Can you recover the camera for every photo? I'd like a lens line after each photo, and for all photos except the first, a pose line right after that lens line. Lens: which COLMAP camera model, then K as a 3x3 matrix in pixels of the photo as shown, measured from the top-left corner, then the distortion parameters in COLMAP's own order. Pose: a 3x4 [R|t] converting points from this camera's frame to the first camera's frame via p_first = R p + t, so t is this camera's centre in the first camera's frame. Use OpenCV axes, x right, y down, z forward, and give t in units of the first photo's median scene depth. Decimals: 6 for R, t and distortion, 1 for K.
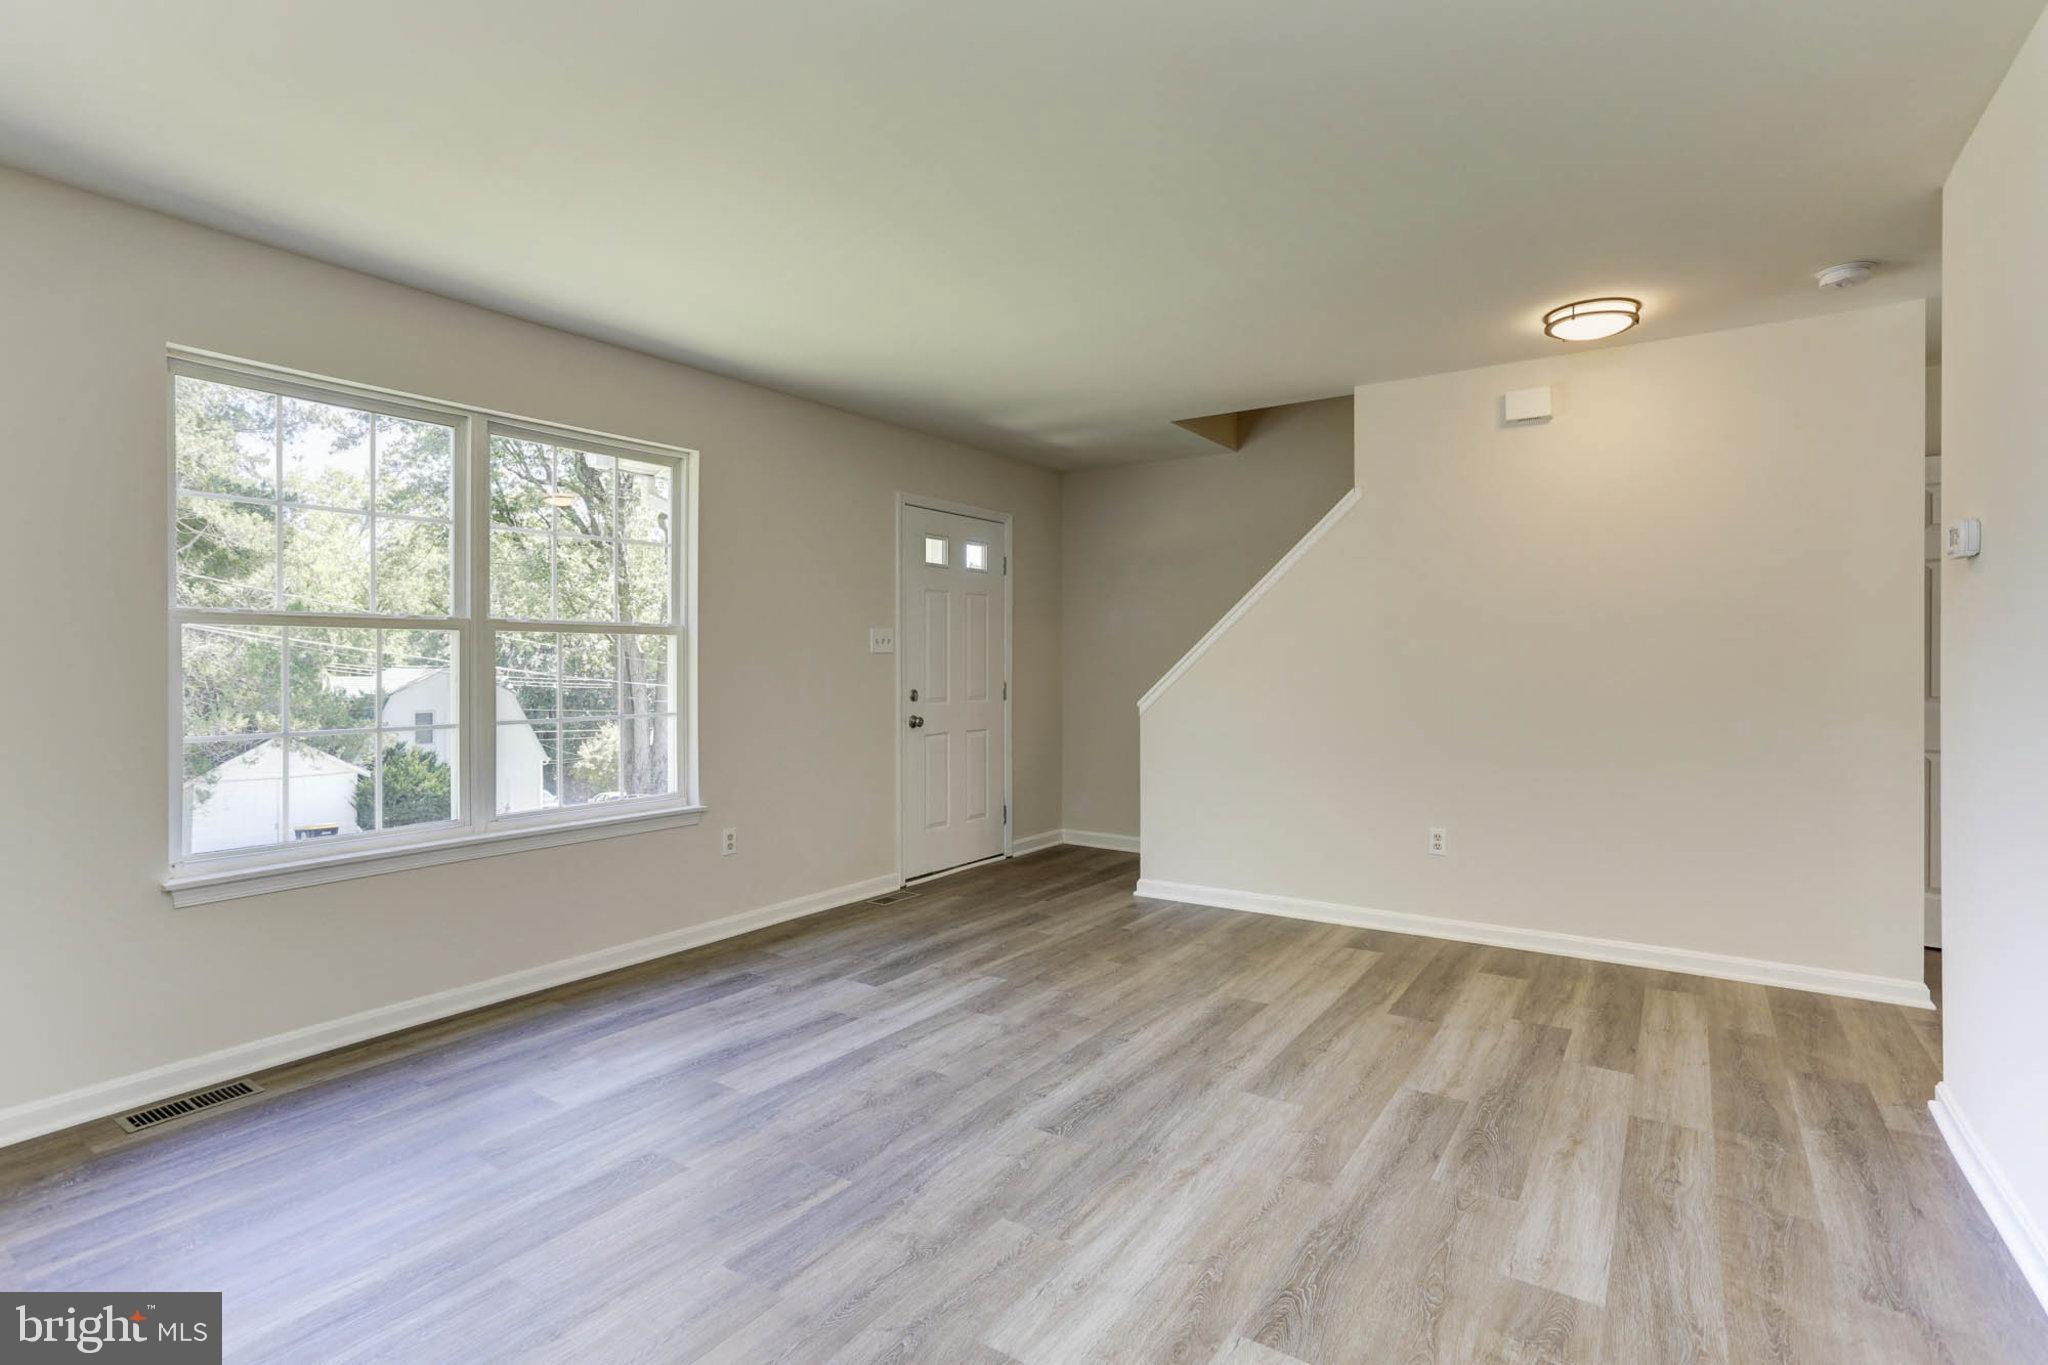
lens RADIAL K [[976.4, 0, 1022.4], [0, 976.4, 656.4], [0, 0, 1]] dist [-0.038073, 0.026278]
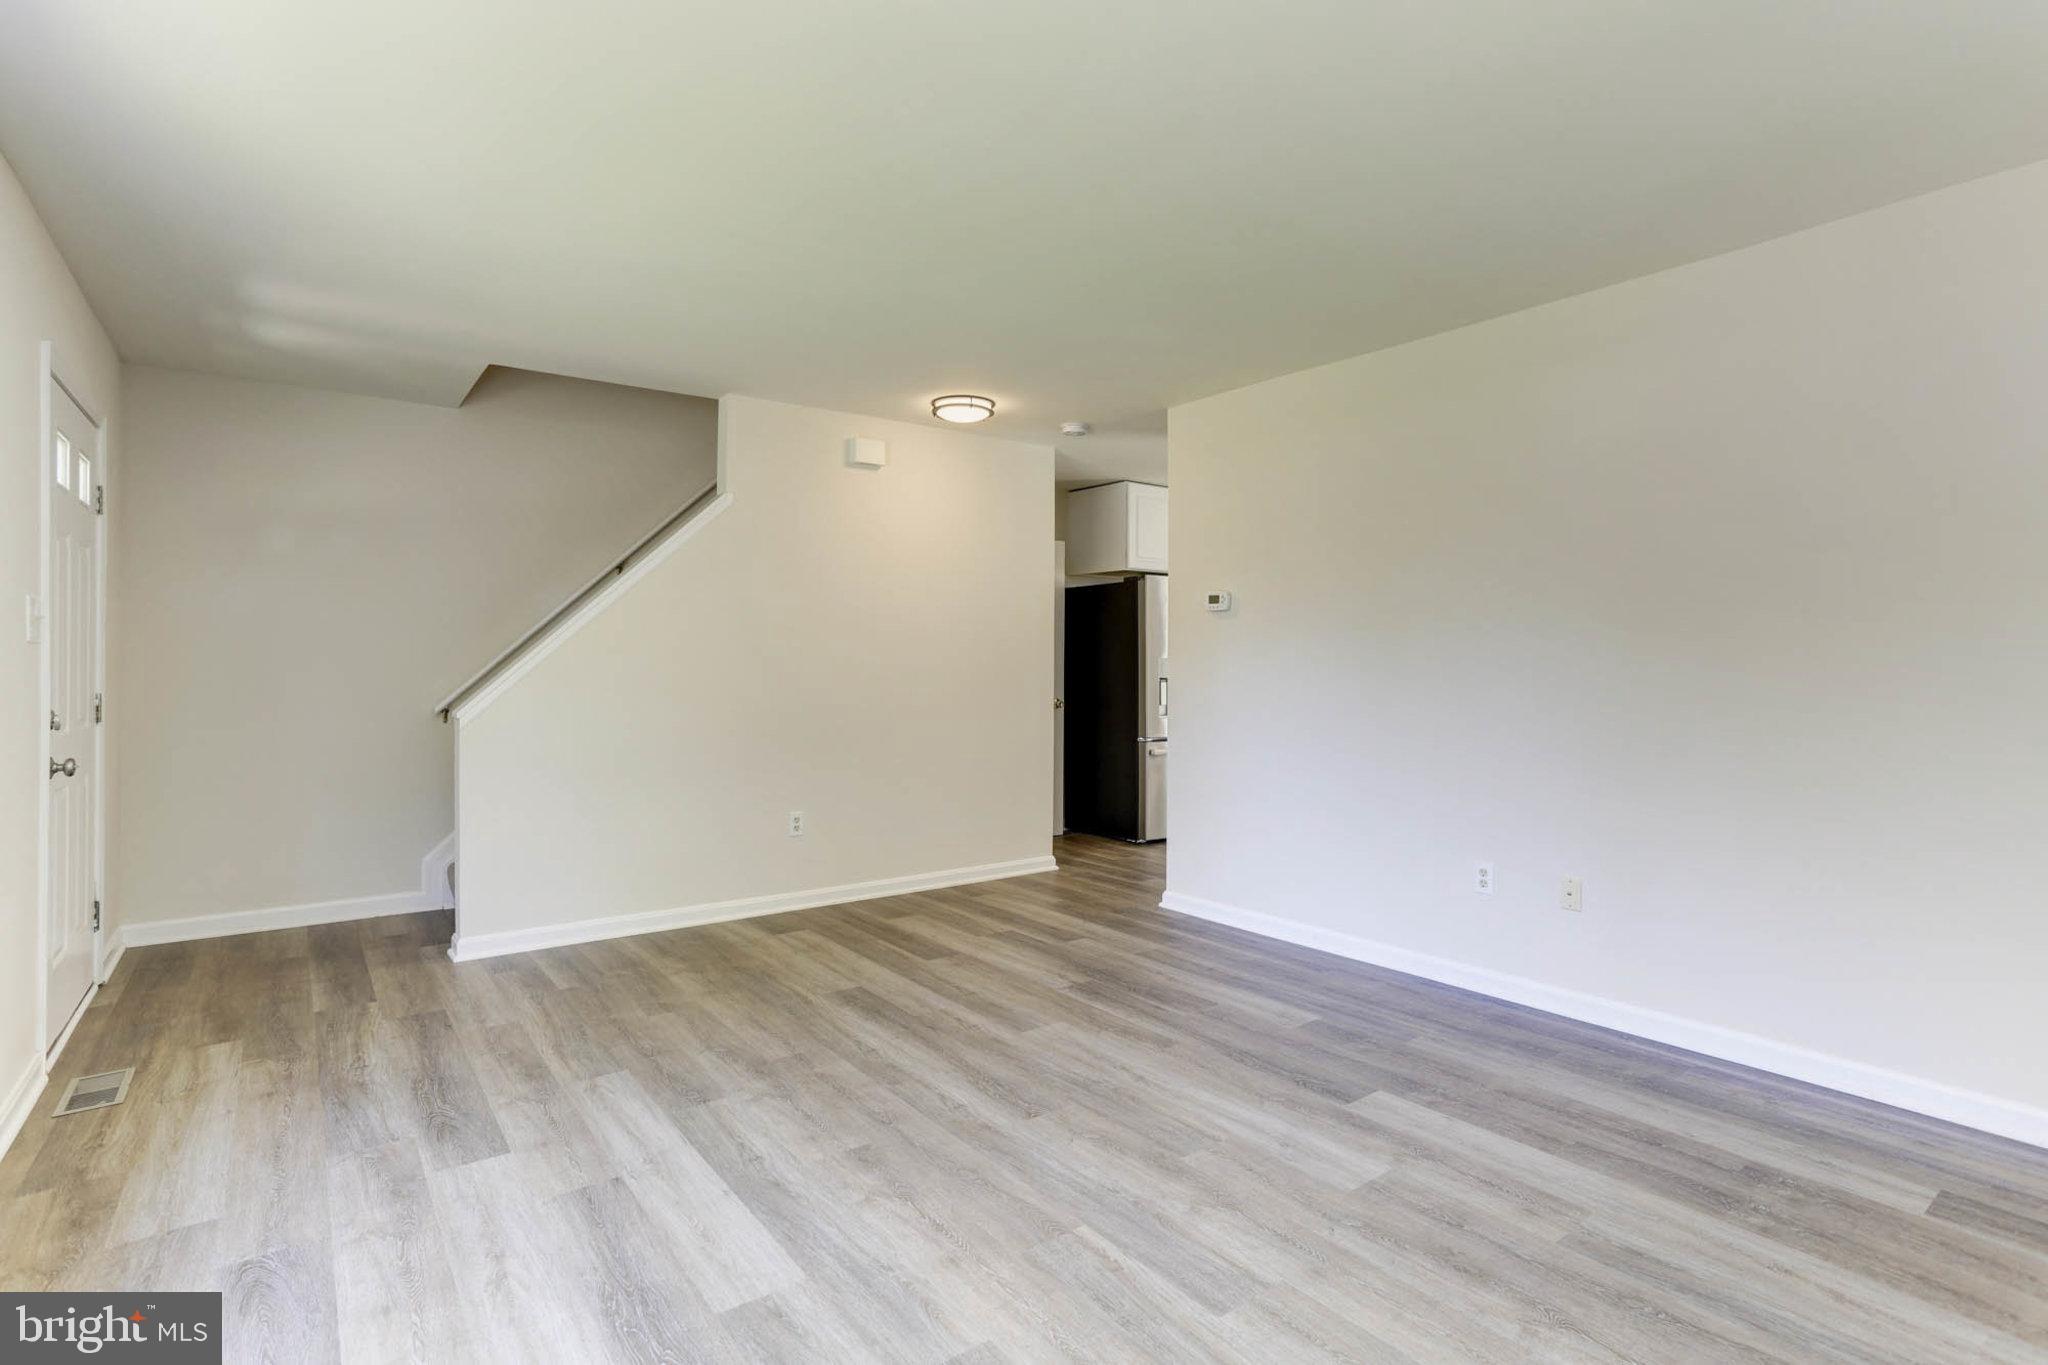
lens RADIAL K [[1002.5, 0, 984.8], [0, 1002.5, 660.0], [0, 0, 1]] dist [-0.074483, 0.070020]
pose [[0.336813, 0.007330, 0.941543, -0.788729], [-0.009558, 0.999945, -0.004366, 0.007564], [-0.941523, -0.007529, 0.336864, 0.558499]]
